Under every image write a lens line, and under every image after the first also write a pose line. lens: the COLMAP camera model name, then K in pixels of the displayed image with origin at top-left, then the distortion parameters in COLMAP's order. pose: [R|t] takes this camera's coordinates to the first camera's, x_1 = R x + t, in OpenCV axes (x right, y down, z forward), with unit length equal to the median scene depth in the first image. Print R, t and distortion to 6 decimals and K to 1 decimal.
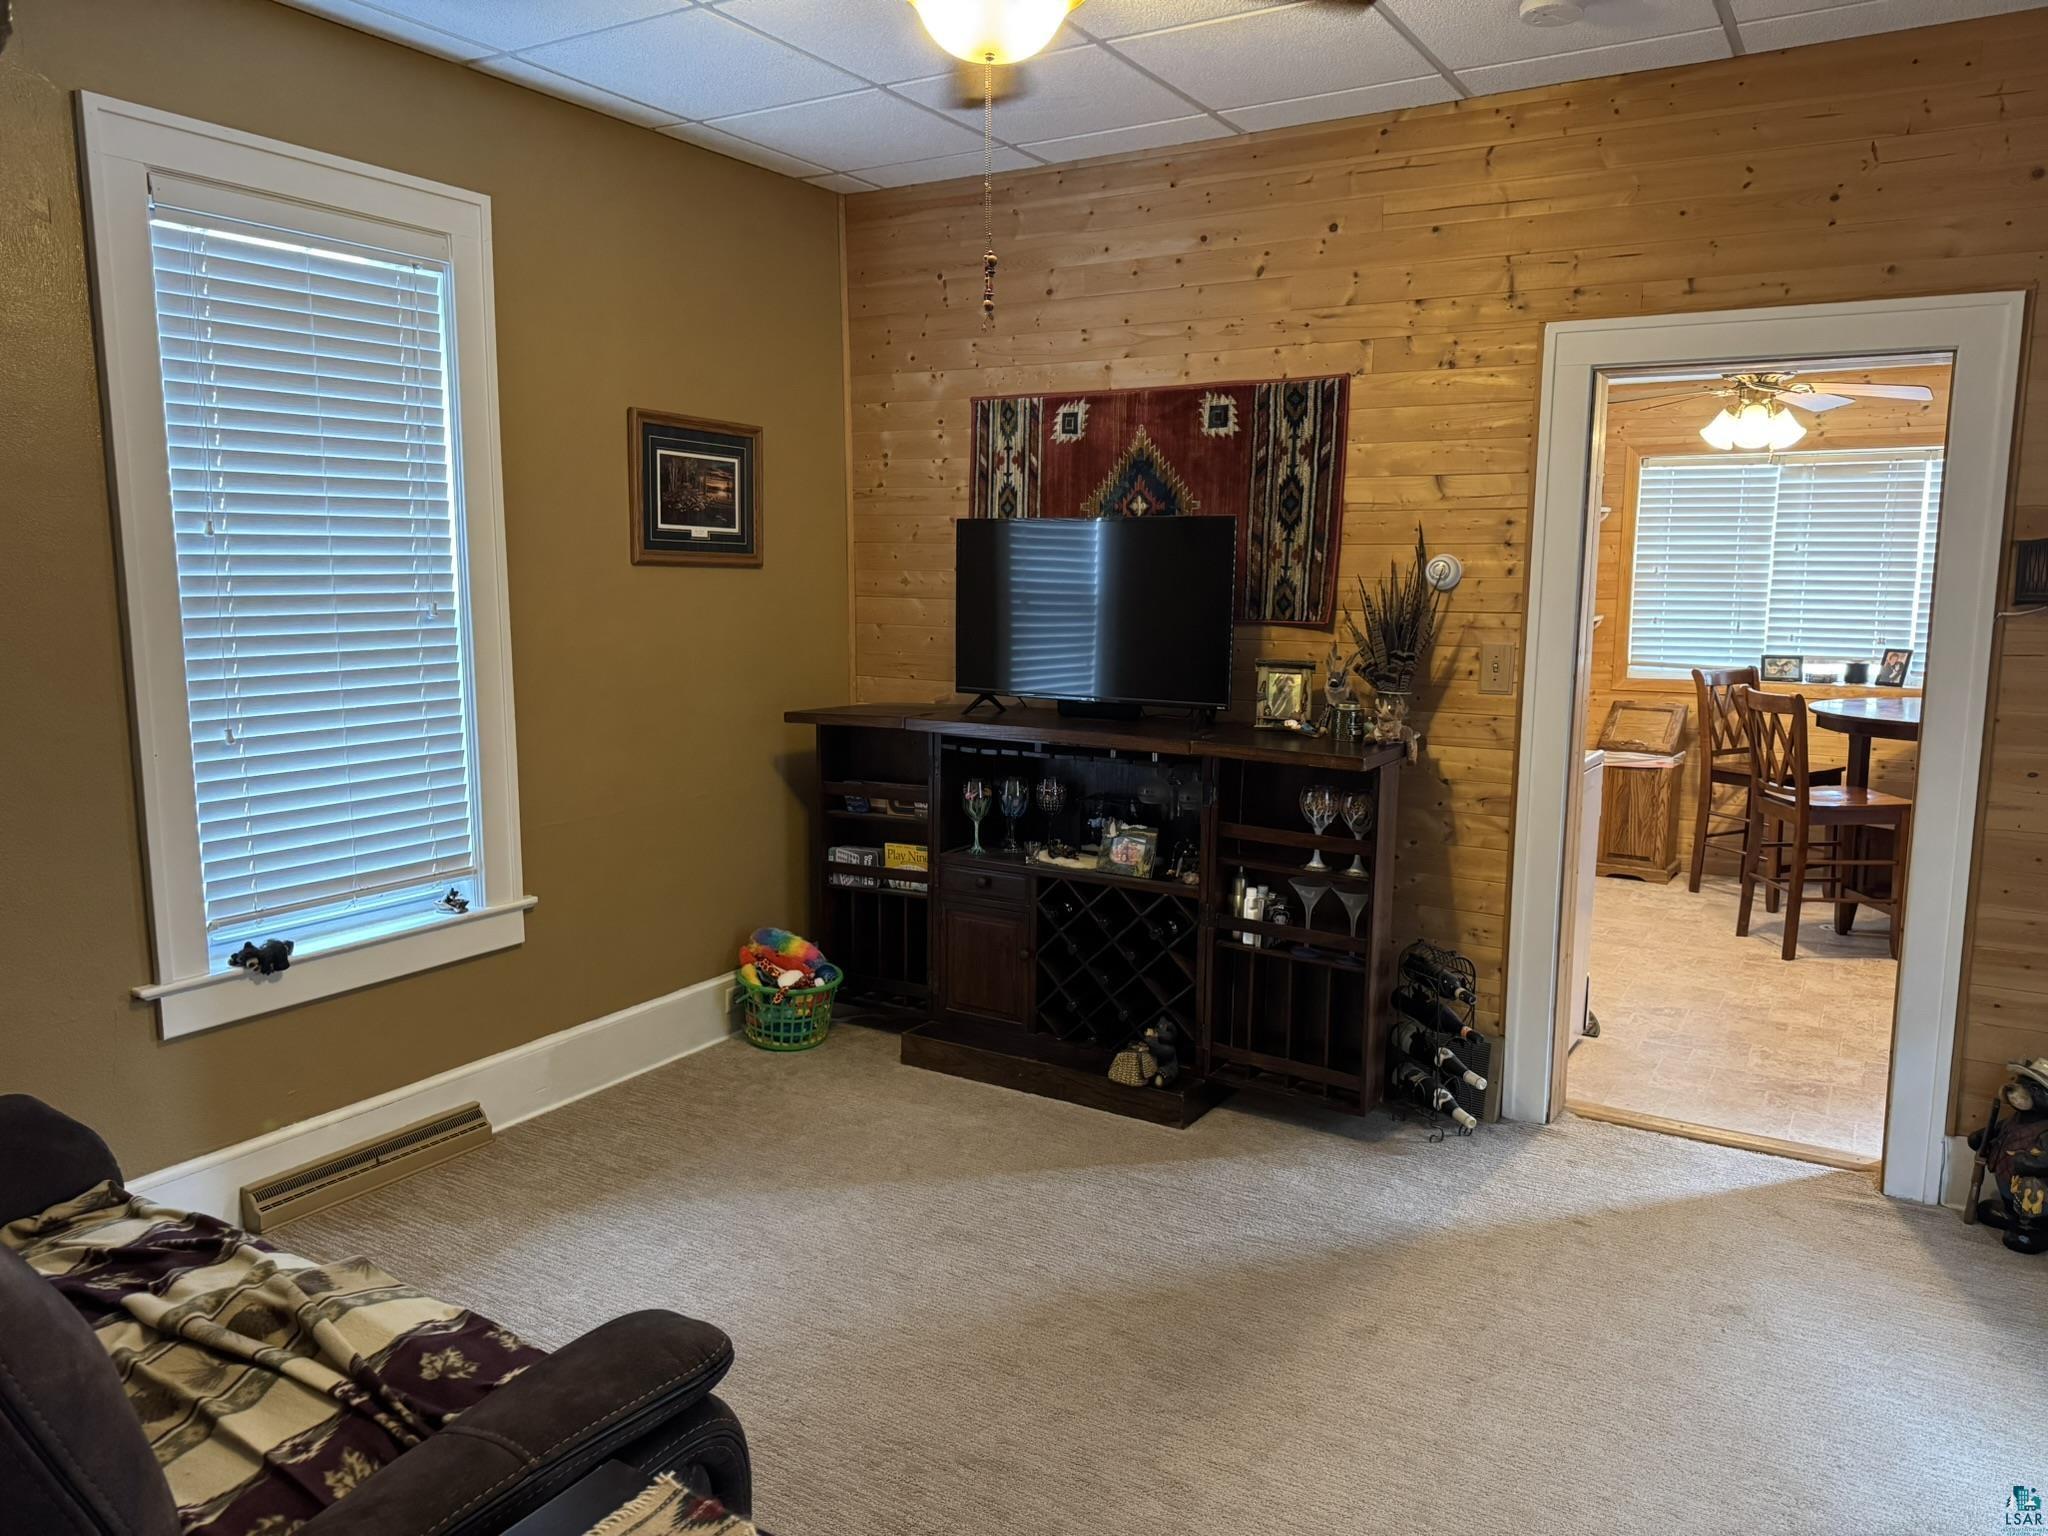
lens RADIAL K [[1461.5, 0, 1018.7], [0, 1461.5, 764.1], [0, 0, 1]] dist [0.028104, -0.073521]
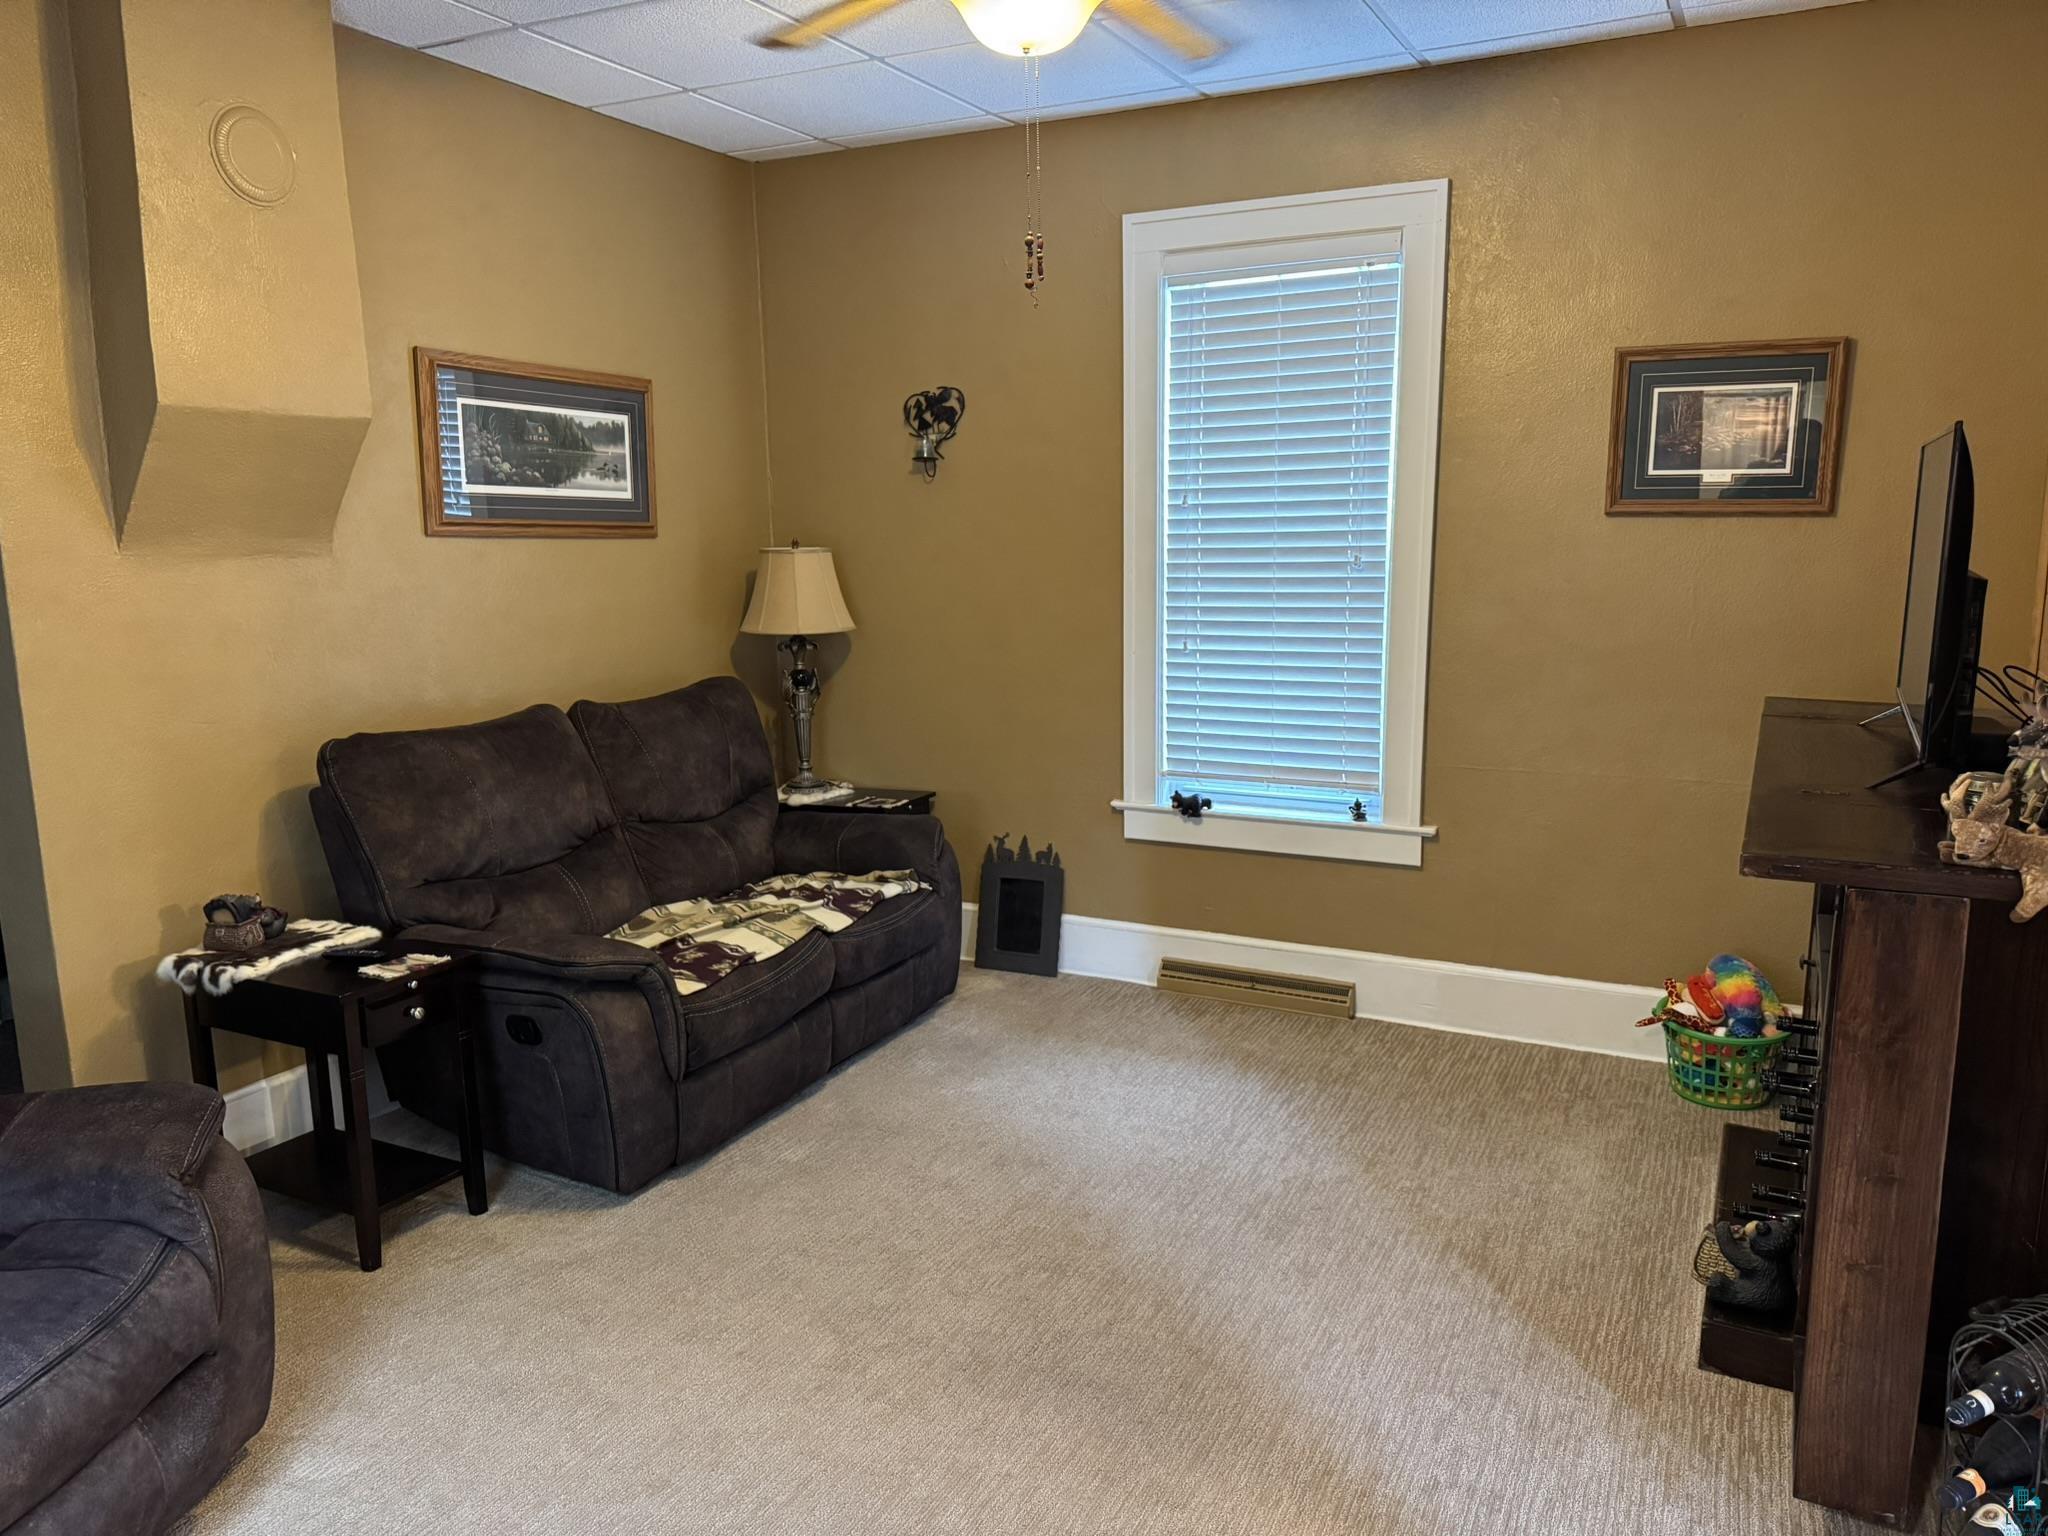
lens RADIAL K [[1461.5, 0, 1030.7], [0, 1461.5, 768.4], [0, 0, 1]] dist [0.028104, -0.073521]
pose [[0.036100, 0.162700, -0.986015, 0.797815], [-0.115960, 0.980675, 0.157574, -0.098627], [0.992598, 0.108650, 0.054269, 0.713109]]
